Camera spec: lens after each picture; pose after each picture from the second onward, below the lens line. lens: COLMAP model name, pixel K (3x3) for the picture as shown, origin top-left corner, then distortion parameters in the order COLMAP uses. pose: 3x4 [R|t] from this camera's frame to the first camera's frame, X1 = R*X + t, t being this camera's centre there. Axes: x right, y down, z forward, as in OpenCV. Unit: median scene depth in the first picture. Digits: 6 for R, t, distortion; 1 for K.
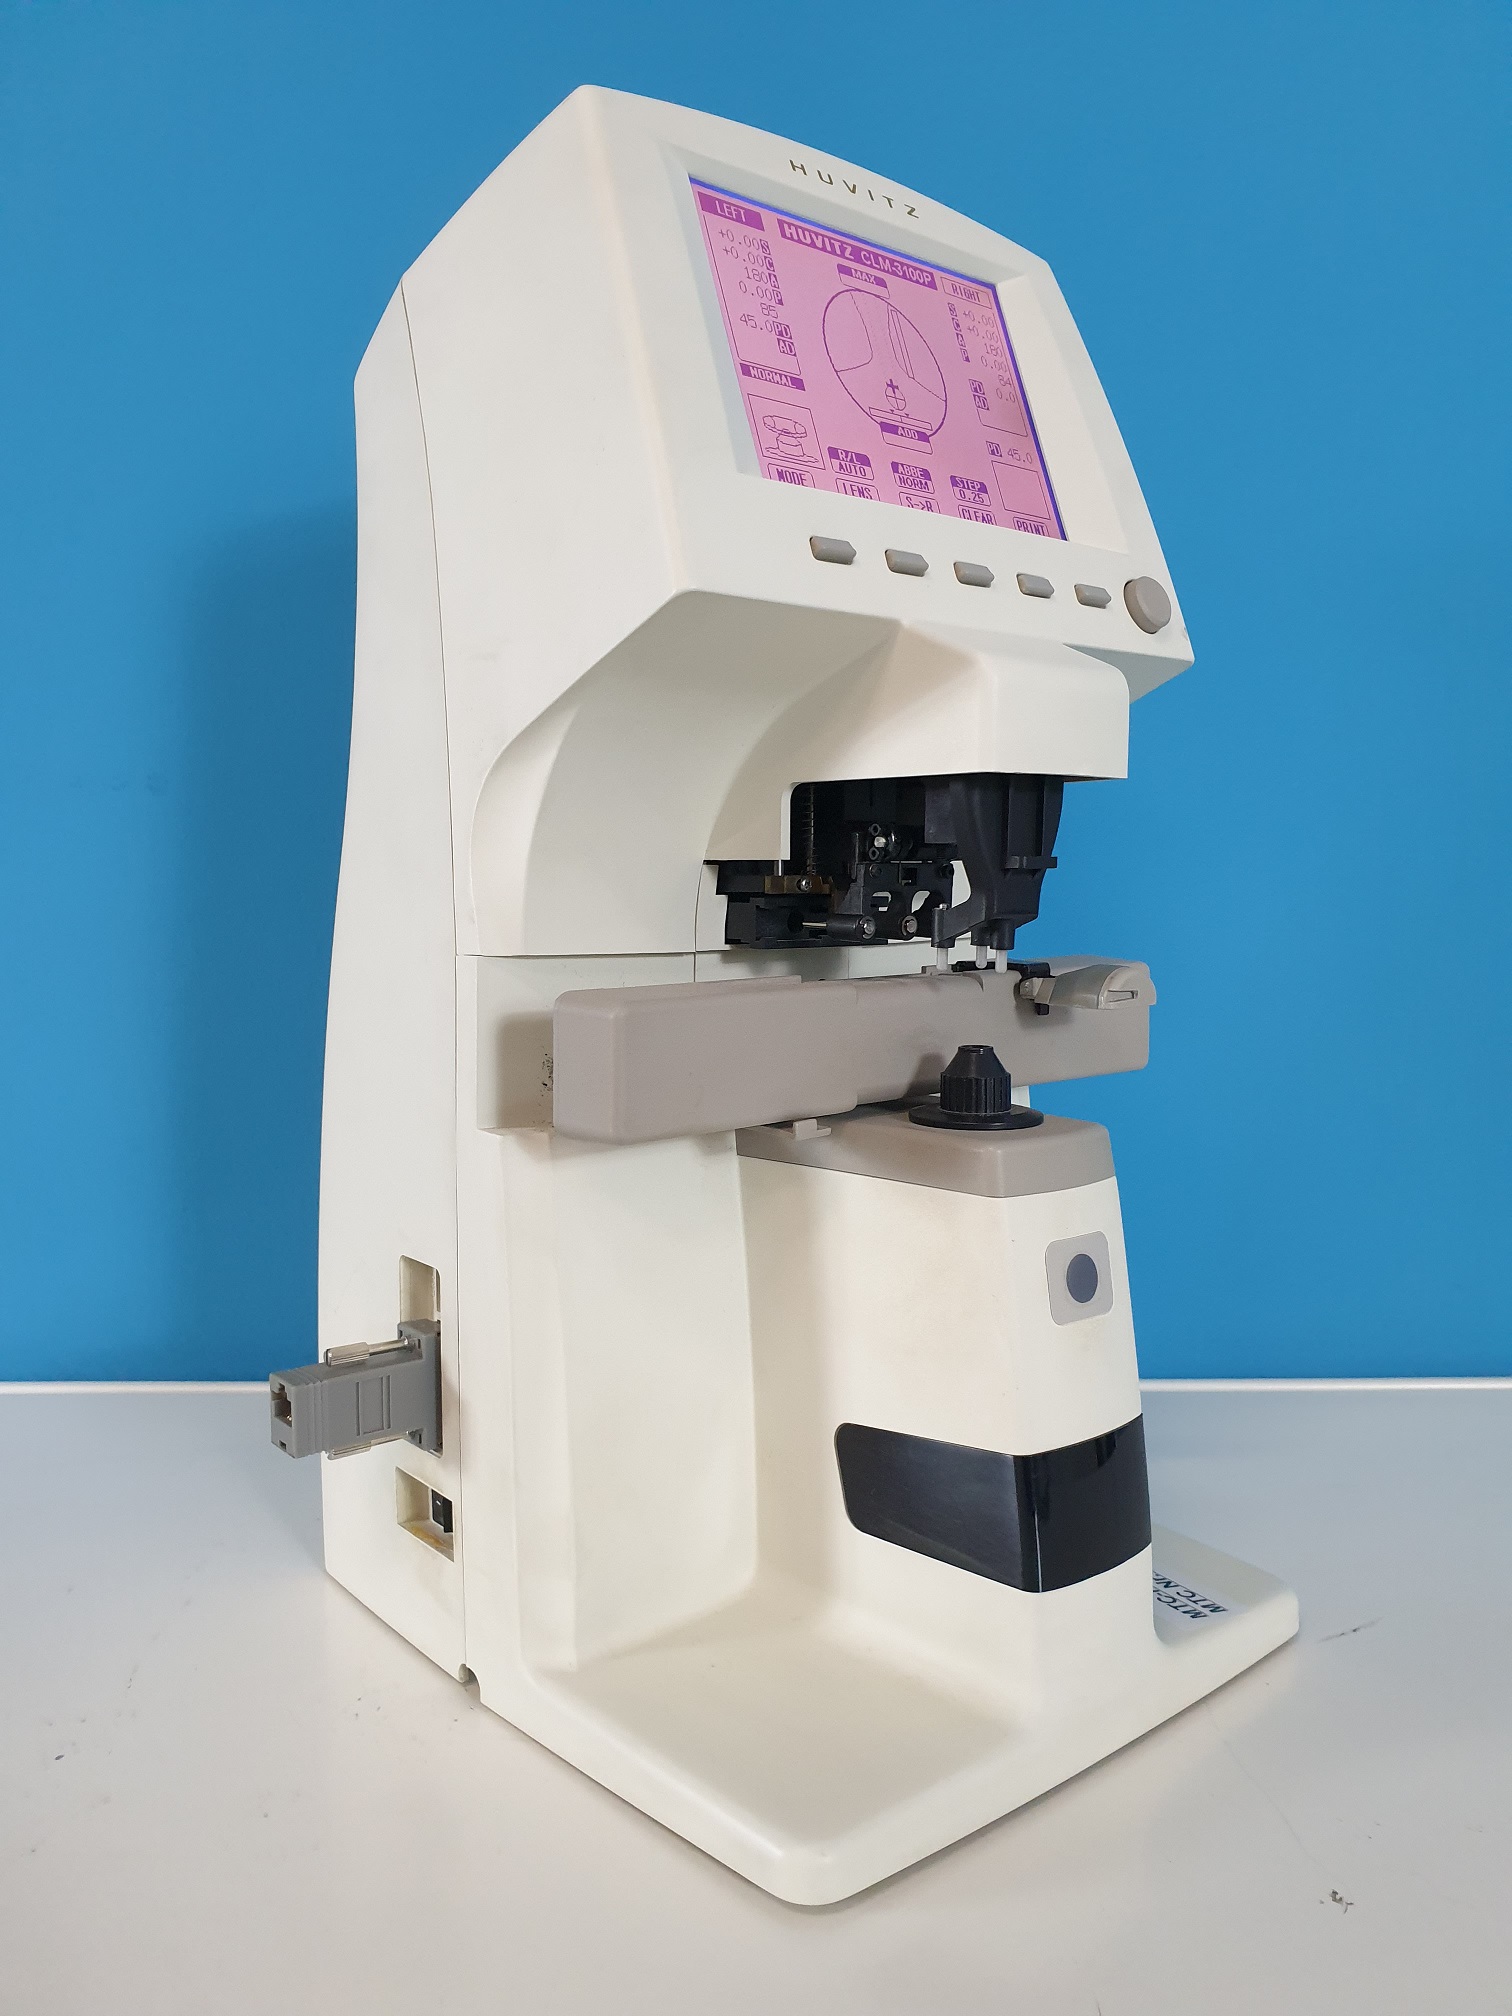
lens RADIAL K [[1583.5, 0, 756.4], [0, 1583.5, 987.1], [0, 0, 1]] dist [-0.030687, 0.000739]
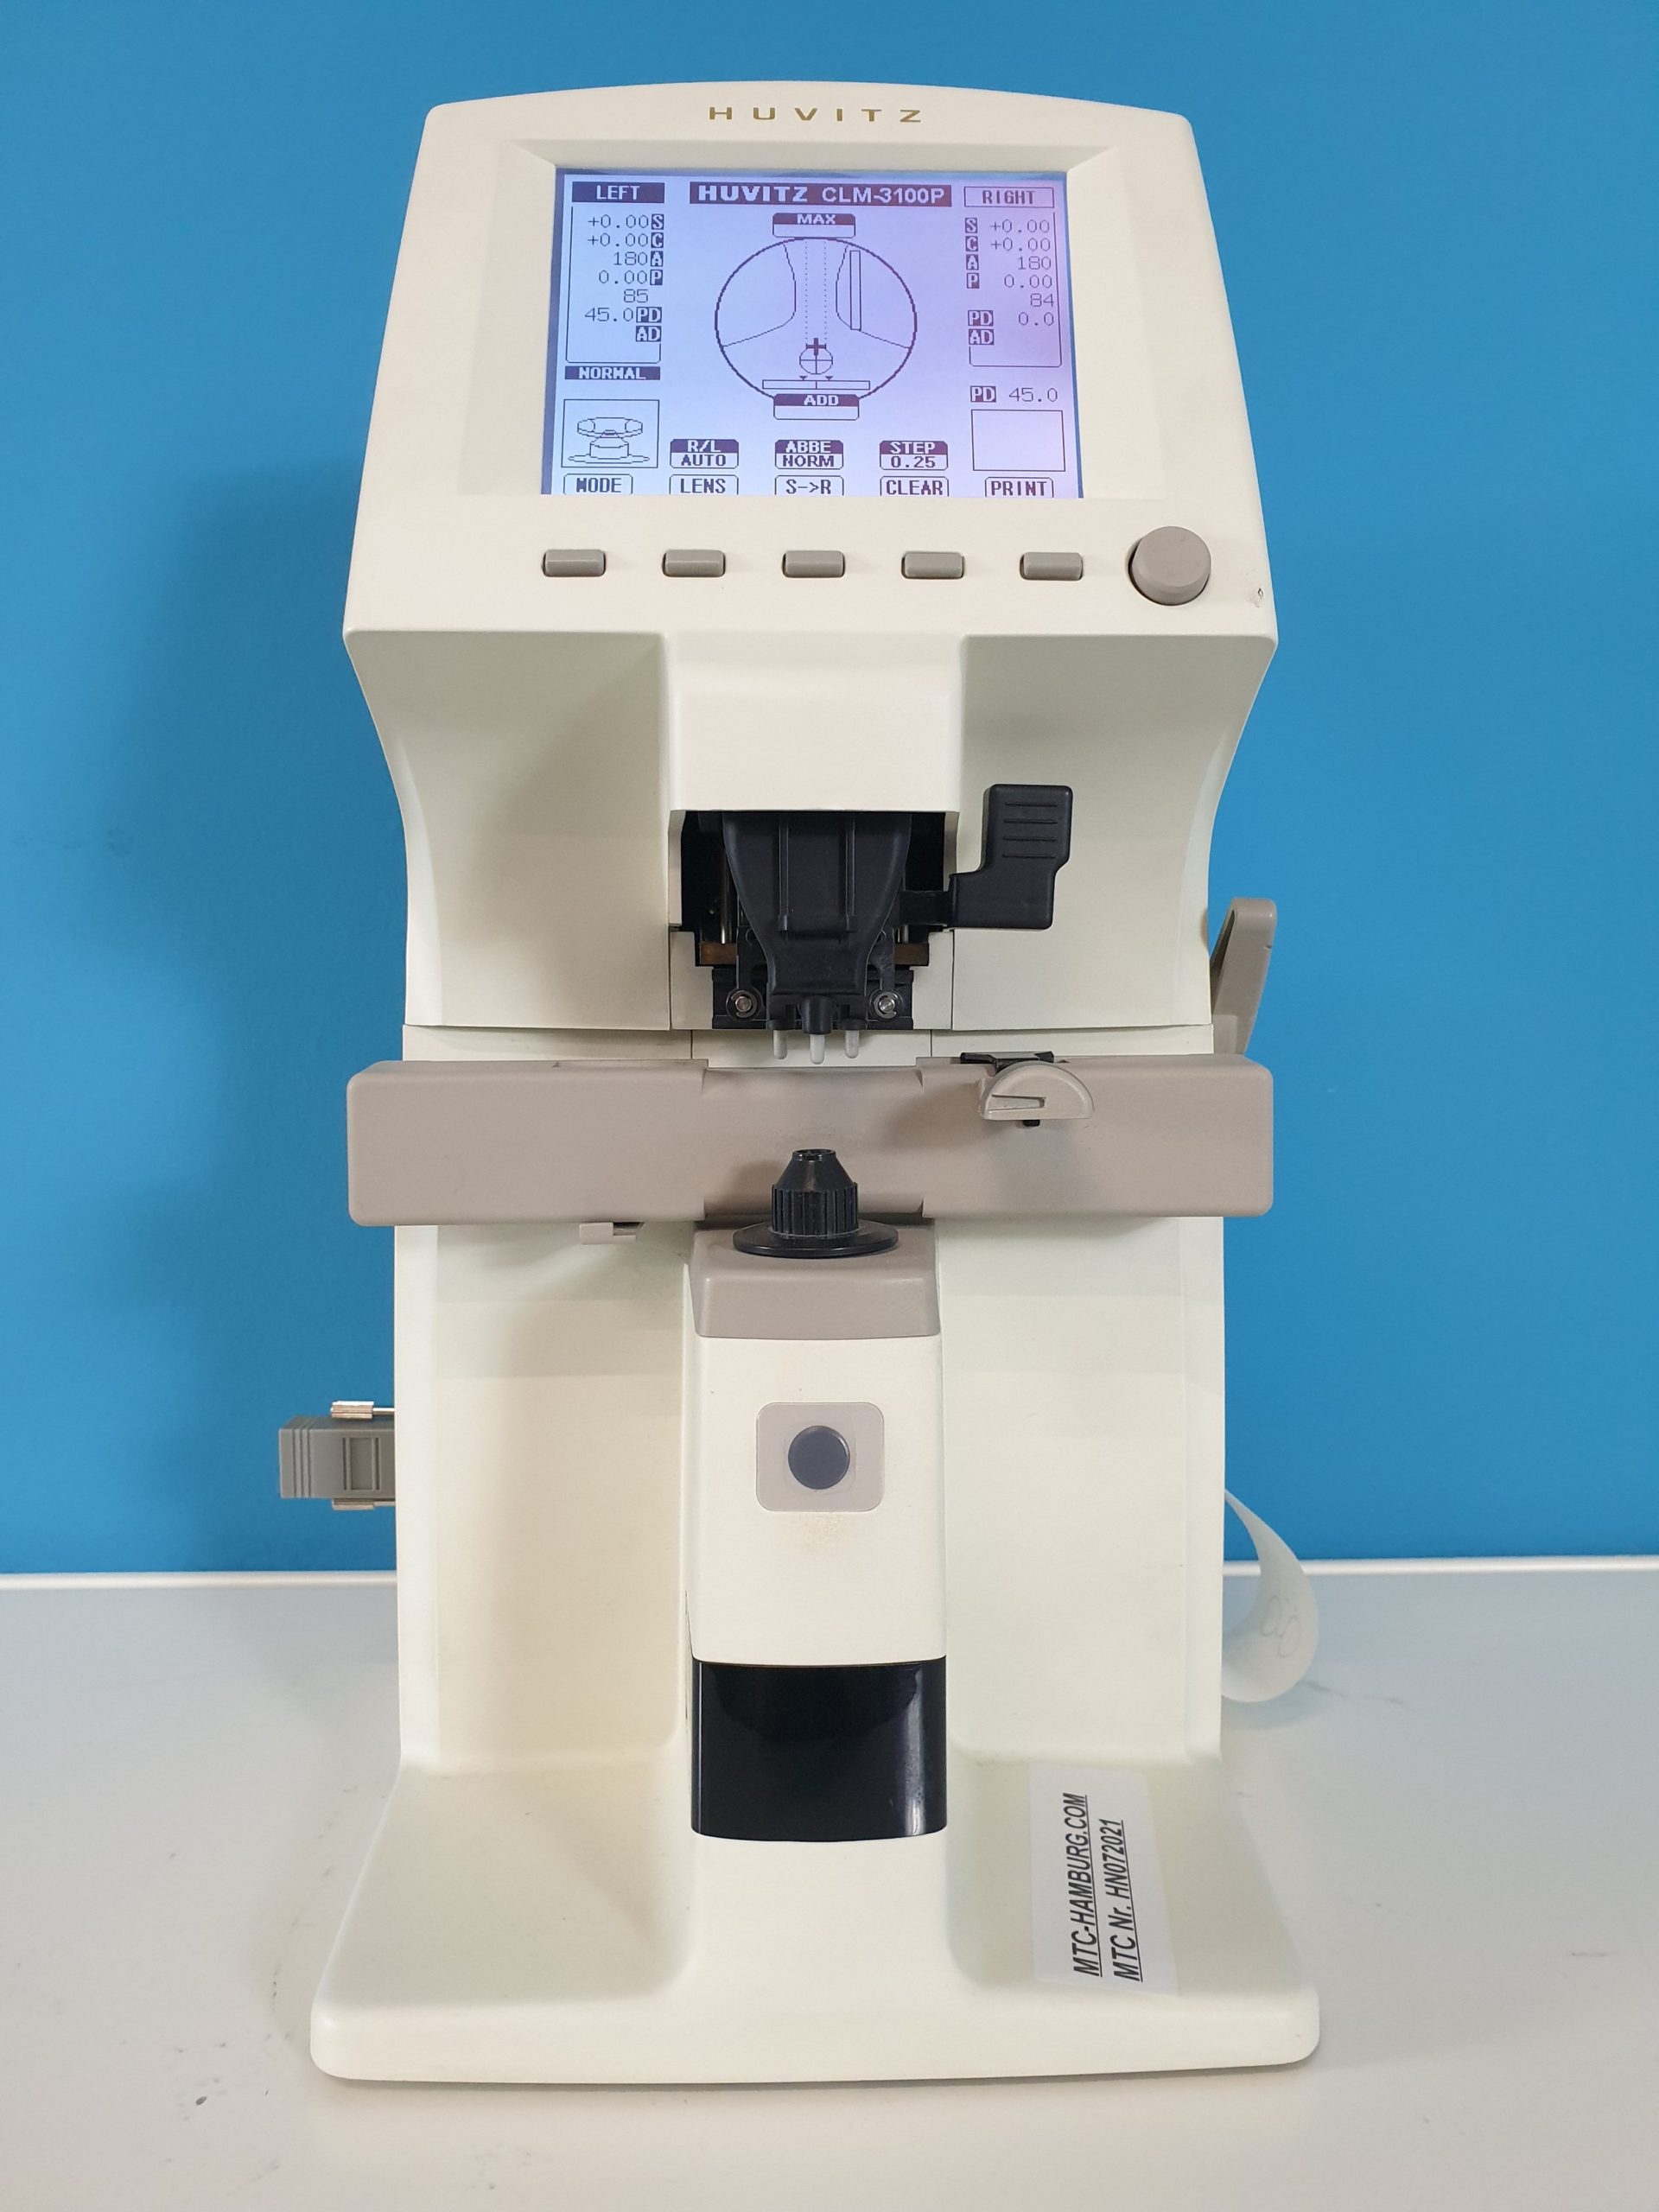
lens RADIAL K [[1737.4, 0, 826.1], [0, 1737.4, 1104.1], [0, 0, 1]] dist [-0.030687, 0.000739]
pose [[0.774215, 0.052268, -0.630760, 0.693400], [-0.050394, 0.998511, 0.020886, -0.006728], [0.630913, 0.015617, 0.775697, 0.319702]]
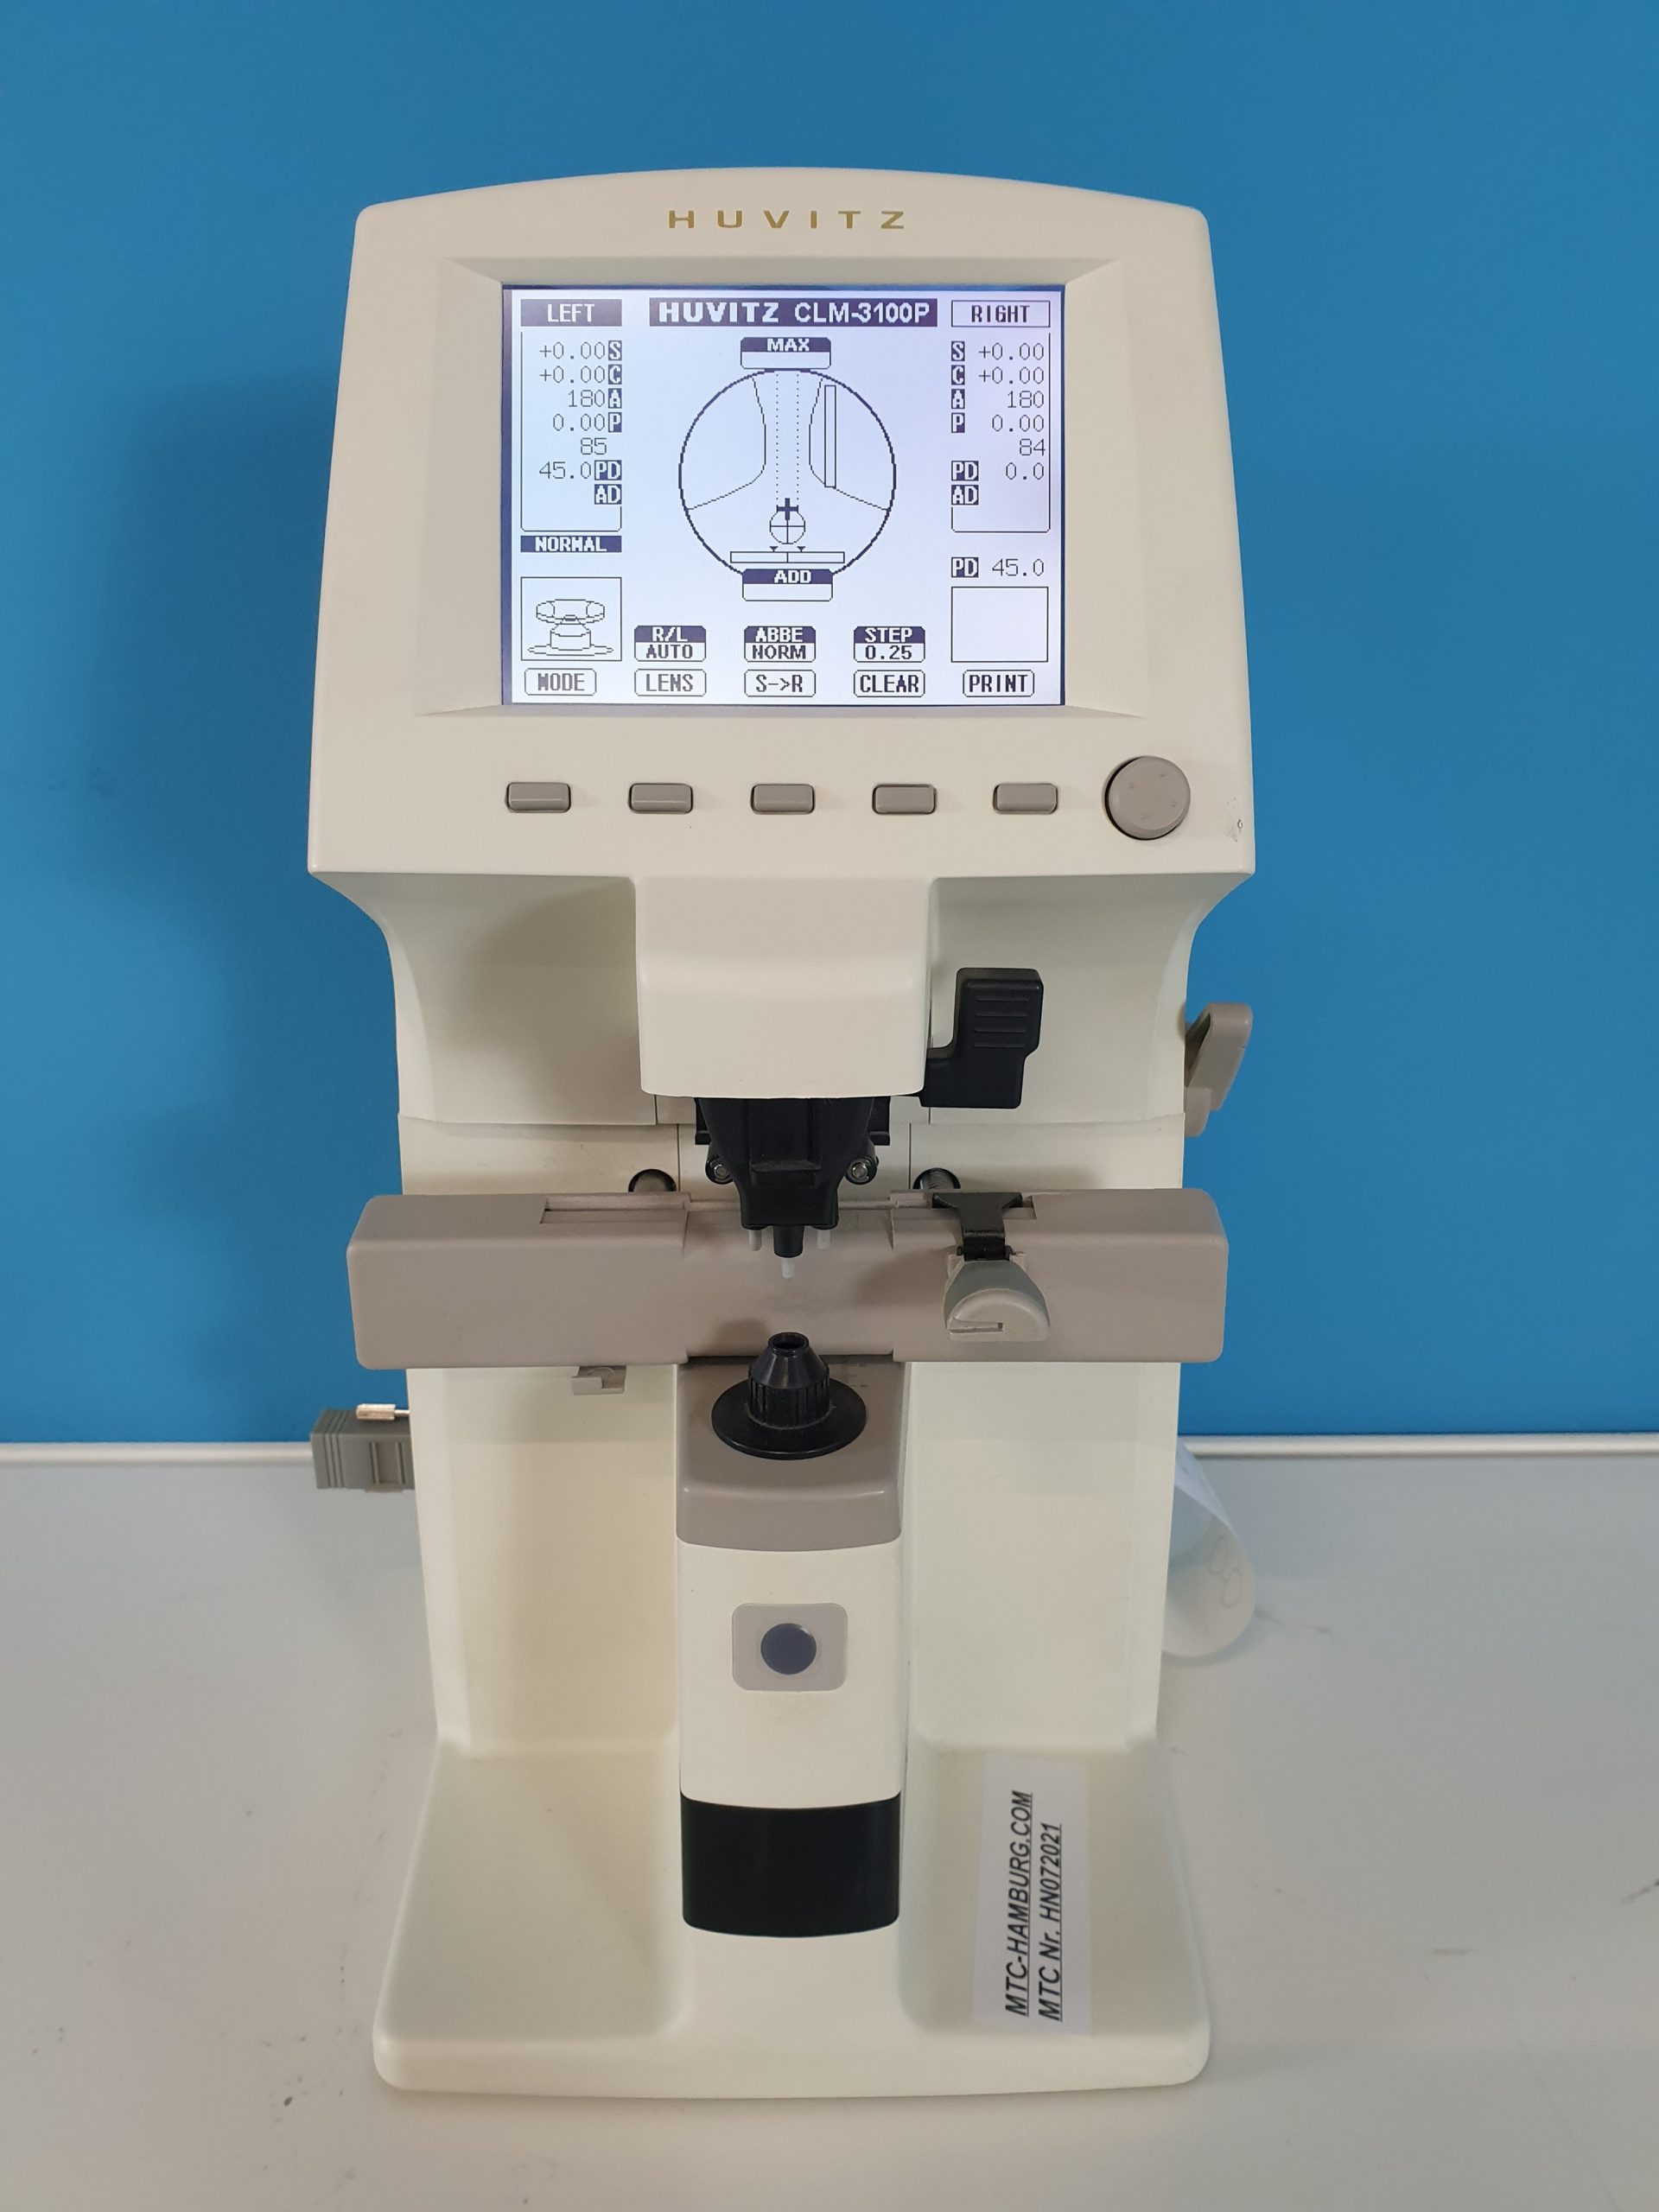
lens RADIAL K [[1737.4, 0, 832.2], [0, 1737.4, 1107.5], [0, 0, 1]] dist [-0.030687, 0.000739]
pose [[0.765895, 0.222053, -0.603405, 0.691833], [-0.051407, 0.956615, 0.286783, -0.353386], [0.640908, -0.188627, 0.744082, 0.339601]]
